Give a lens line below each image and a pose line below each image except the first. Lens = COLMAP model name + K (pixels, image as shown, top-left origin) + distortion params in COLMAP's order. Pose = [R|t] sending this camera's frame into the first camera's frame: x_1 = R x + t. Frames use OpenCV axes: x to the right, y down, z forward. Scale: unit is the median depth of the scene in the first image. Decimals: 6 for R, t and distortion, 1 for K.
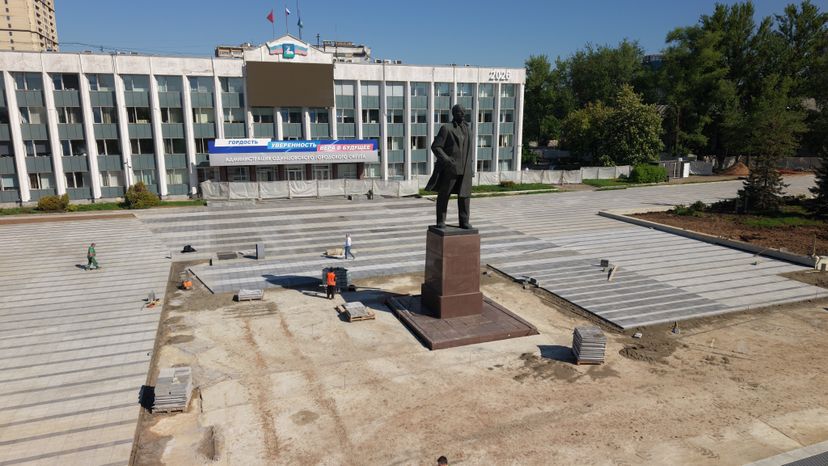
lens RADIAL K [[548.7, 0, 408.4], [0, 548.7, 232.3], [0, 0, 1]] dist [0.054935, -0.043214]
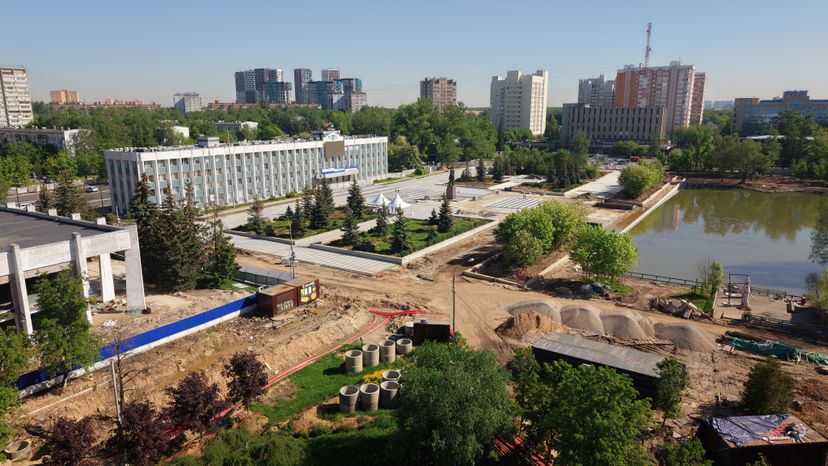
lens RADIAL K [[548.7, 0, 408.4], [0, 548.7, 232.3], [0, 0, 1]] dist [0.054935, -0.043214]
pose [[0.802997, -0.125670, 0.582583, -1.640452], [0.116776, 0.991745, 0.052974, 0.056422], [-0.584431, 0.025493, 0.811043, -1.543361]]
